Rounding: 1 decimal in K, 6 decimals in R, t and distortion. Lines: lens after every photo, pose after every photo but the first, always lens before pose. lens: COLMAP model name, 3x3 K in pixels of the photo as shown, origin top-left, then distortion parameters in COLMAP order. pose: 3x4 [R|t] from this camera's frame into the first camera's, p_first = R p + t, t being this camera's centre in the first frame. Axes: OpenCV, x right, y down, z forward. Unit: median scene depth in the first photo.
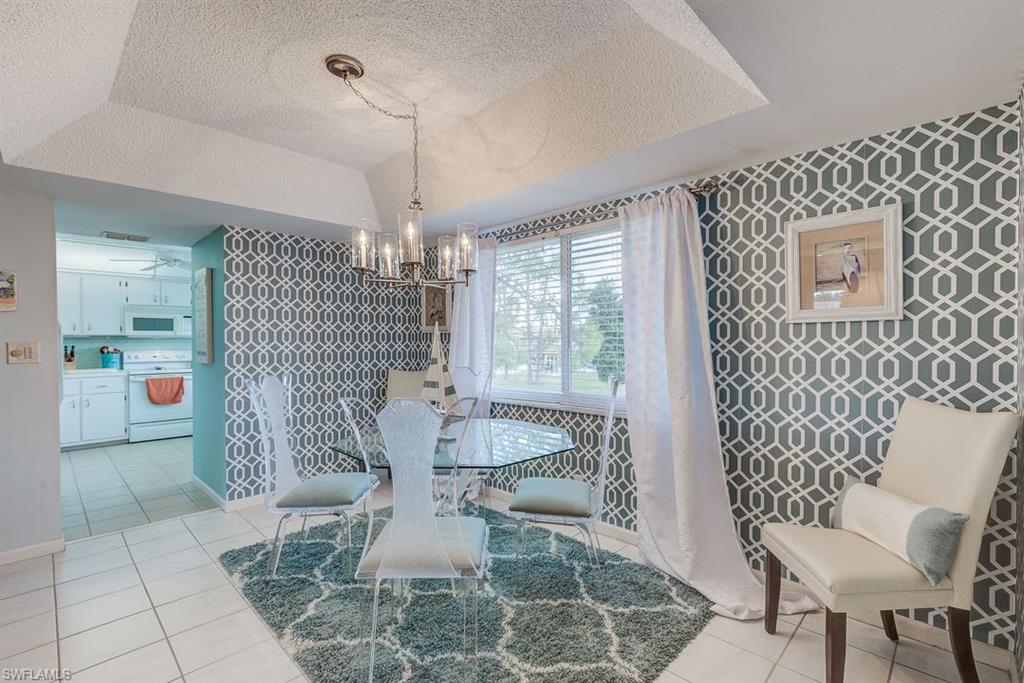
lens RADIAL K [[467.0, 0, 512.4], [0, 467.0, 344.0], [0, 0, 1]] dist [-0.002487, 0.005143]
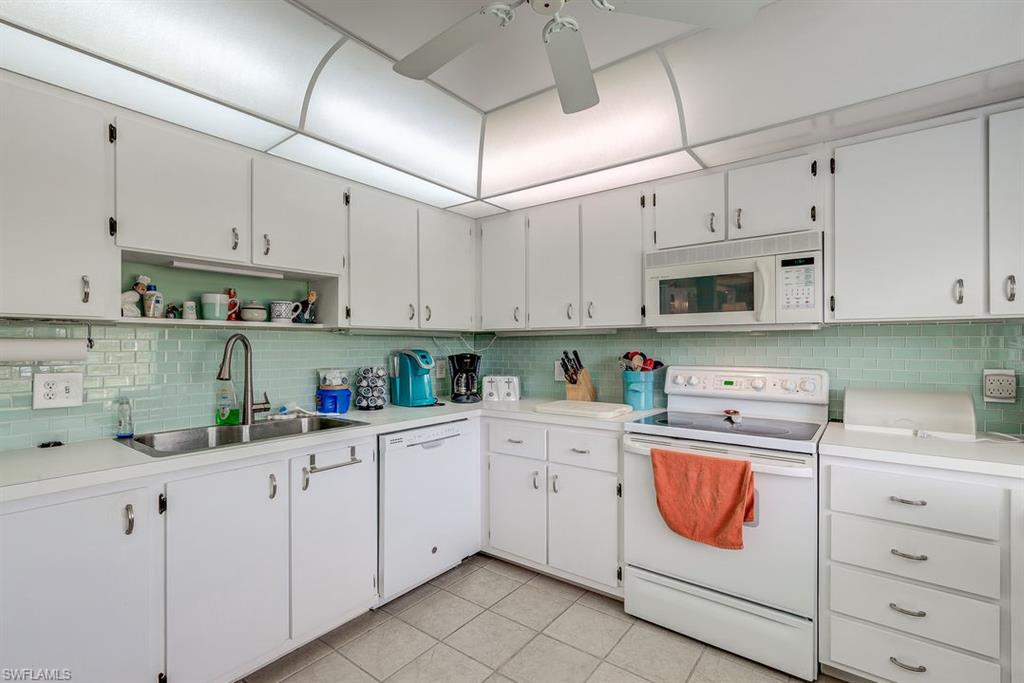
lens RADIAL K [[467.0, 0, 515.3], [0, 467.0, 345.6], [0, 0, 1]] dist [-0.002487, 0.005143]
pose [[0.134103, 0.005479, -0.990952, -0.444302], [-0.008351, 0.999955, 0.004399, -0.003105], [0.990932, 0.007686, 0.134143, 0.830186]]
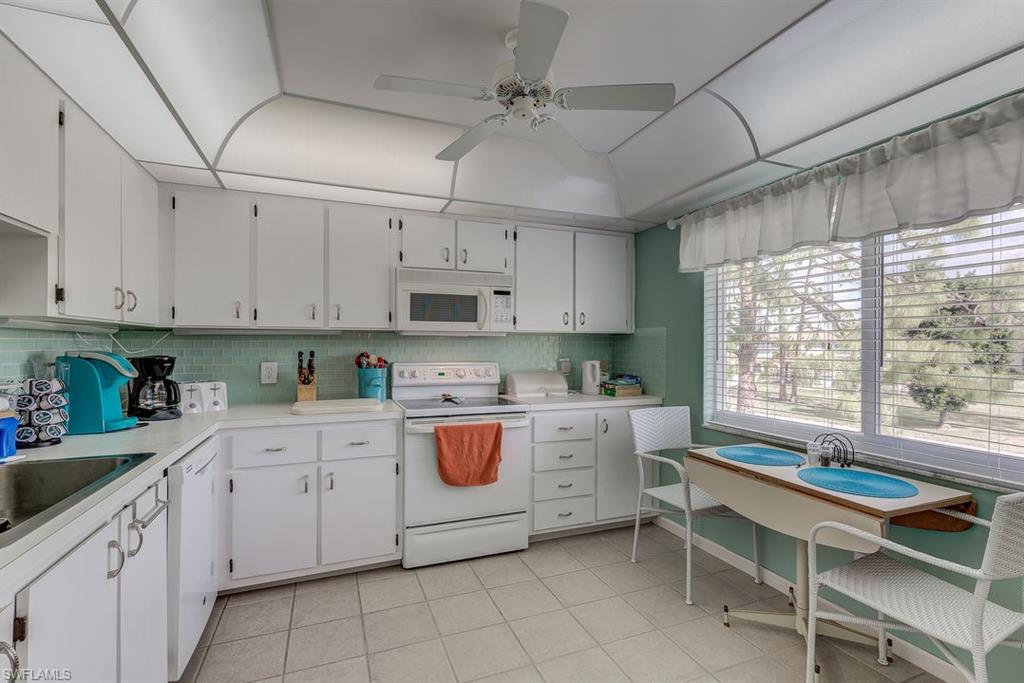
lens RADIAL K [[467.0, 0, 515.9], [0, 467.0, 343.7], [0, 0, 1]] dist [-0.002487, 0.005143]
pose [[0.917255, 0.005319, -0.398264, -0.524155], [-0.010542, 0.999885, -0.010928, -0.000743], [0.398160, 0.014222, 0.917206, 0.607499]]
